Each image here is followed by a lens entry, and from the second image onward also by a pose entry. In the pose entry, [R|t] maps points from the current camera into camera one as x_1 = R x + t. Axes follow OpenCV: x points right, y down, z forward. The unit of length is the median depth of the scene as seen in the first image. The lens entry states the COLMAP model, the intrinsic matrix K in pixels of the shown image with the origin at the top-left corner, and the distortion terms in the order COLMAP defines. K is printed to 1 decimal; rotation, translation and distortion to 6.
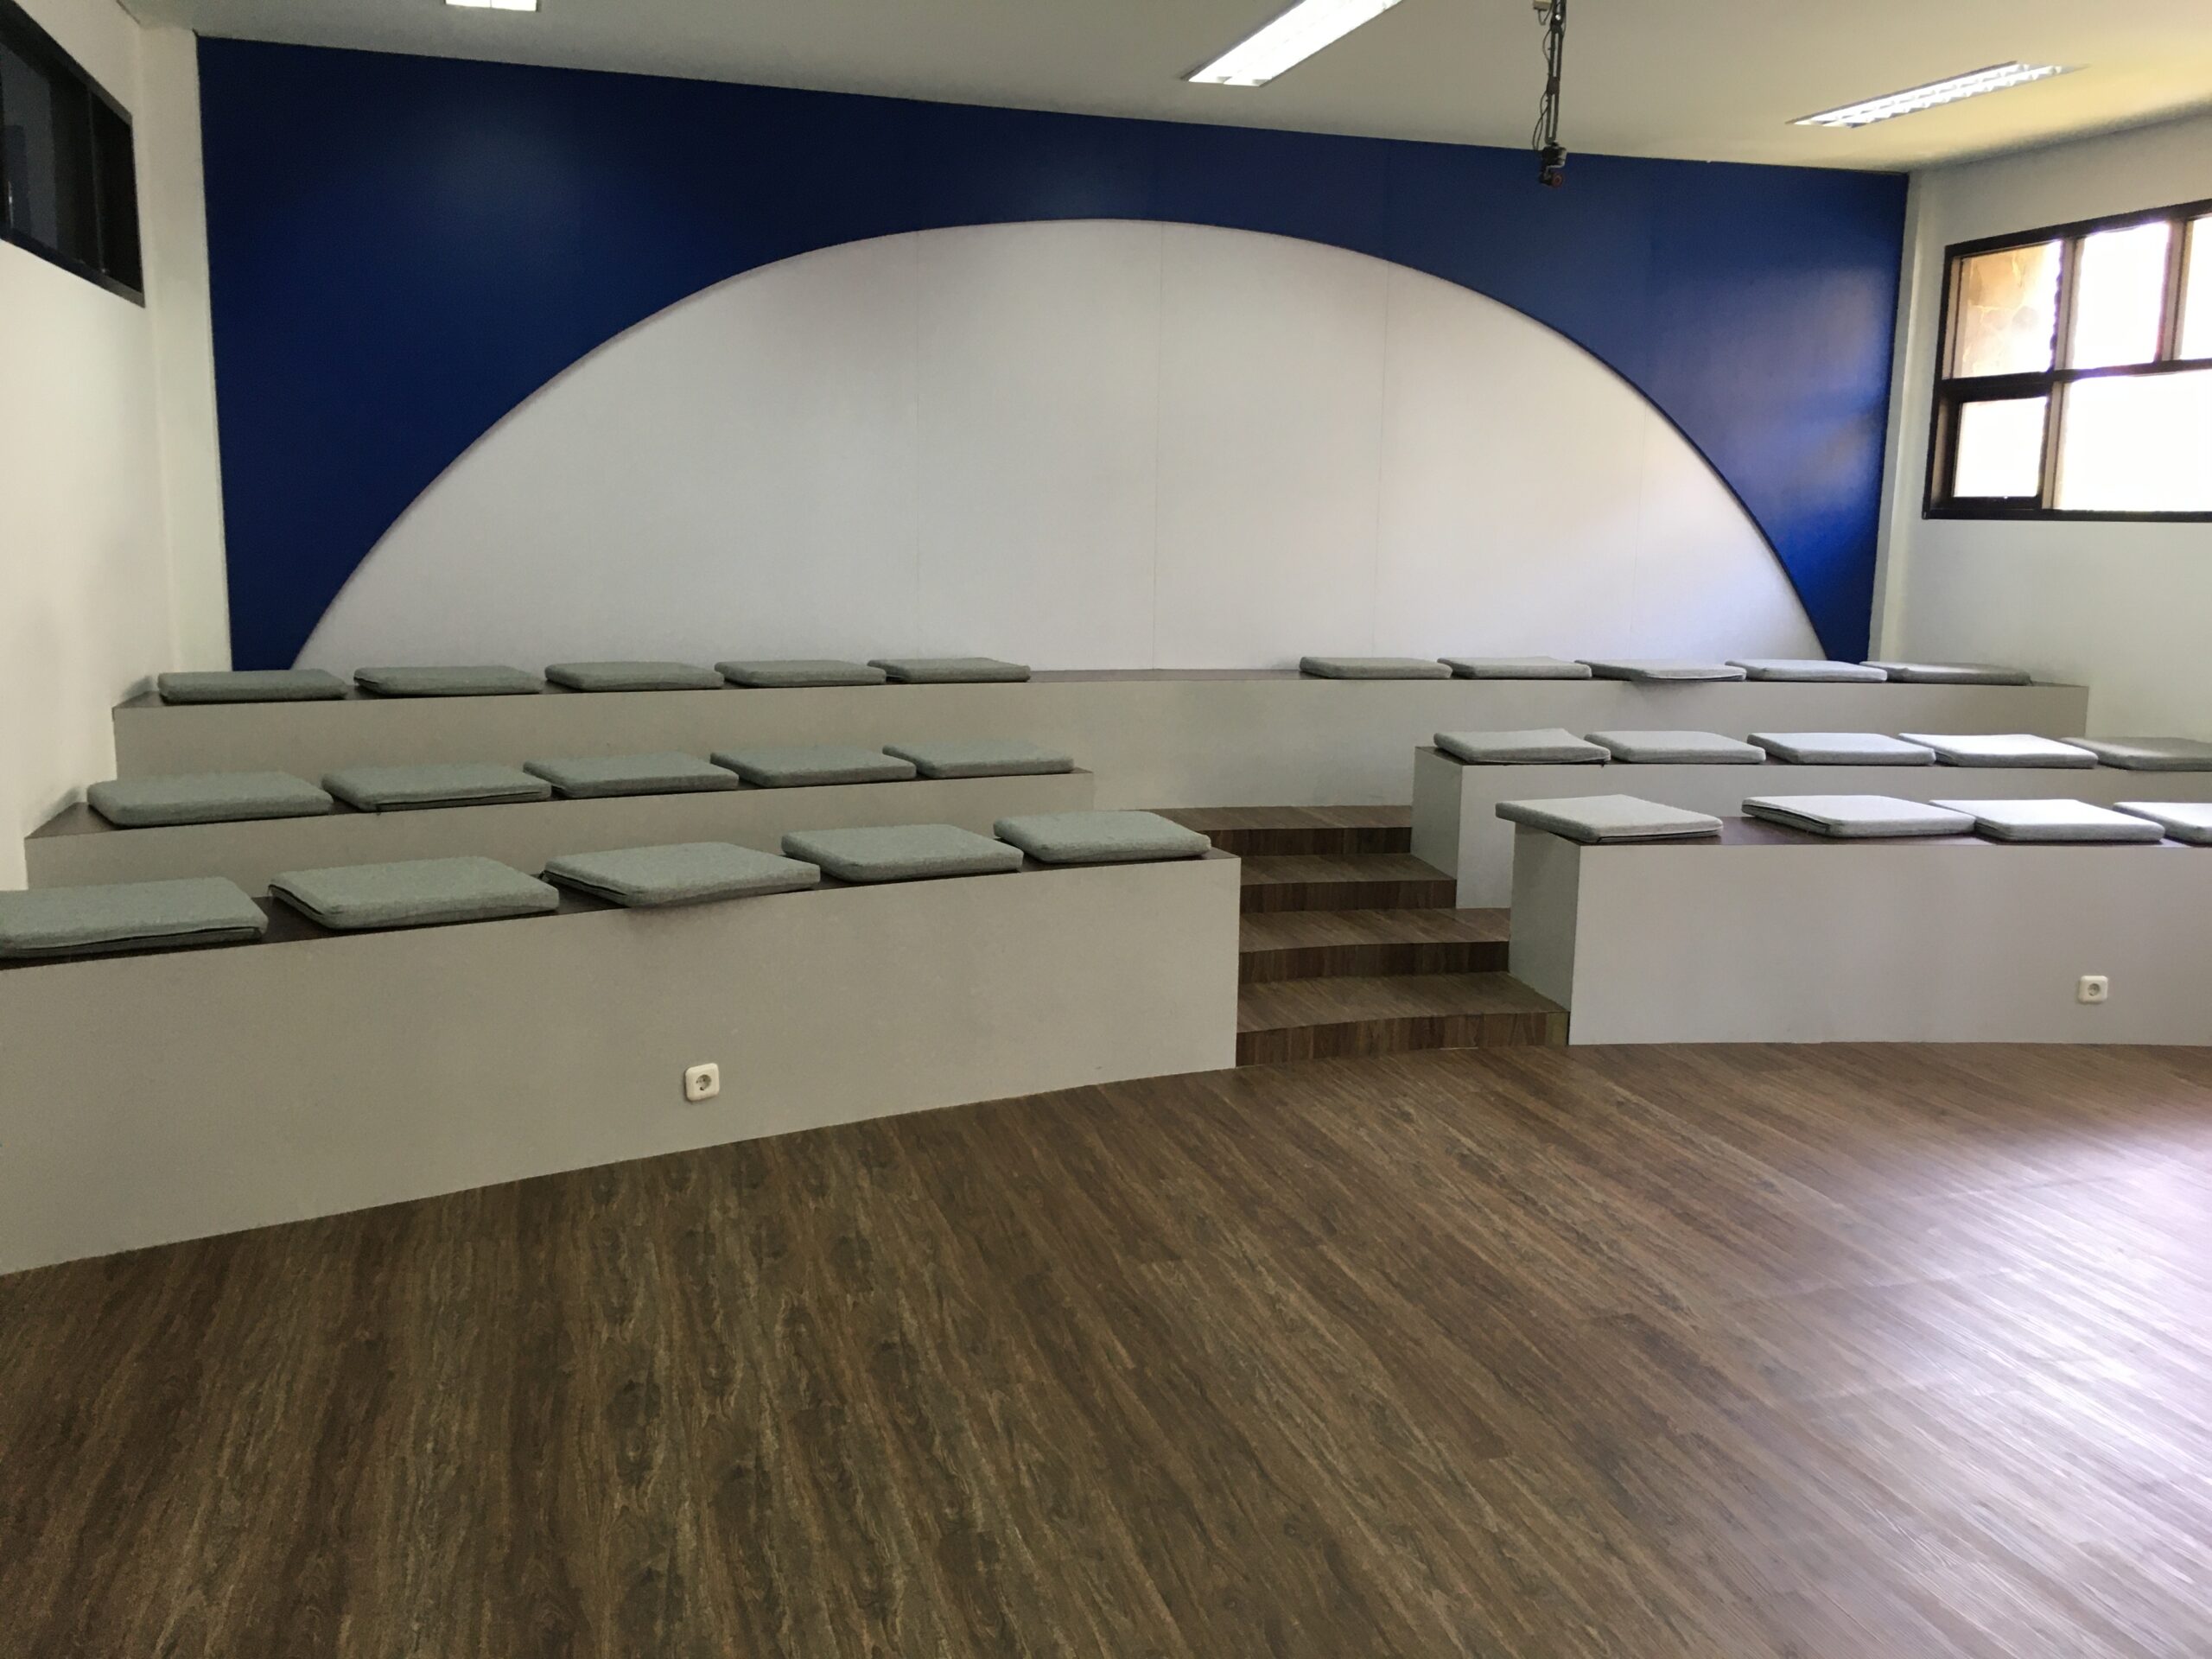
lens RADIAL K [[1882.9, 0, 1113.5], [0, 1882.9, 825.5], [0, 0, 1]] dist [0.078113, -0.111878]
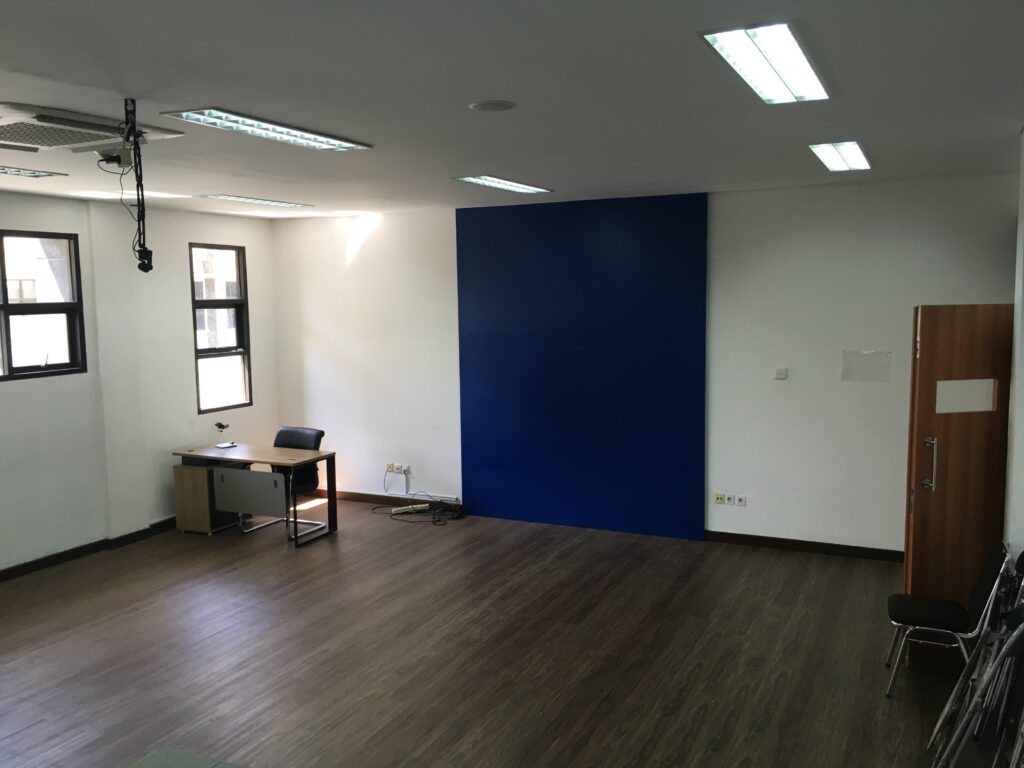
lens RADIAL K [[871.6, 0, 517.5], [0, 871.6, 386.7], [0, 0, 1]] dist [0.078113, -0.111878]
pose [[-0.741751, -0.076732, 0.666271, -0.537891], [0.107377, 0.967031, 0.230912, -0.359725], [-0.662024, 0.242822, -0.709057, 1.300252]]
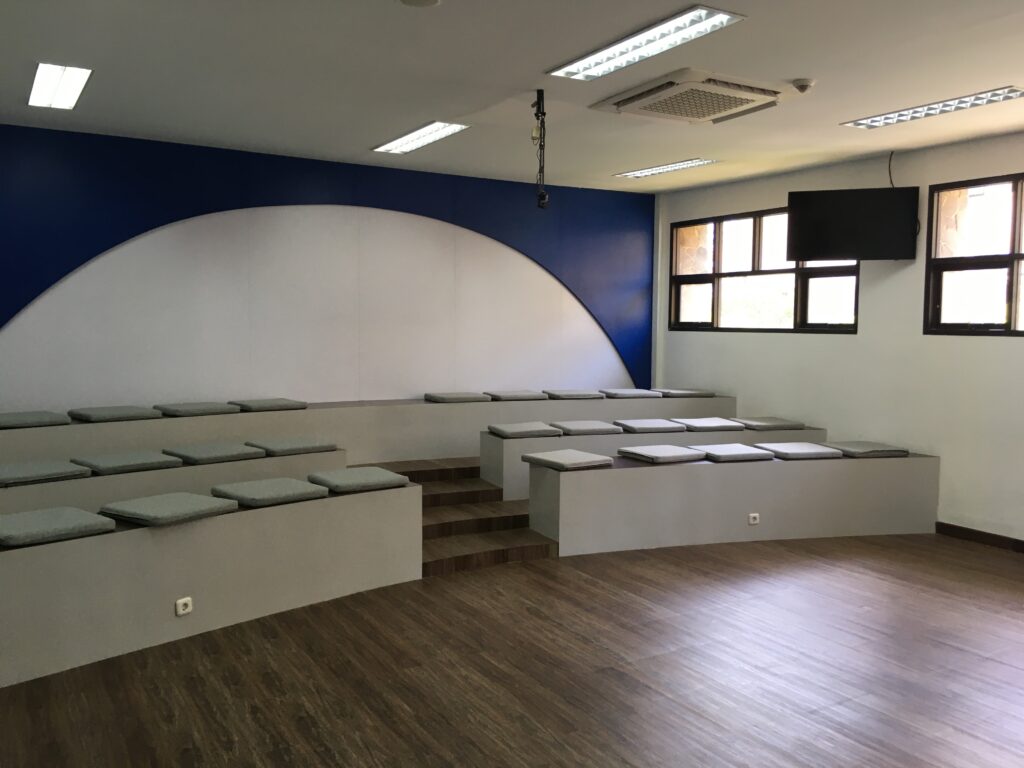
lens RADIAL K [[871.6, 0, 512.5], [0, 871.6, 383.7], [0, 0, 1]] dist [0.078113, -0.111878]
pose [[0.968746, -0.026406, 0.246646, -0.091280], [0.048071, 0.995453, -0.082233, -0.014444], [-0.243353, 0.091519, 0.965610, -0.071711]]
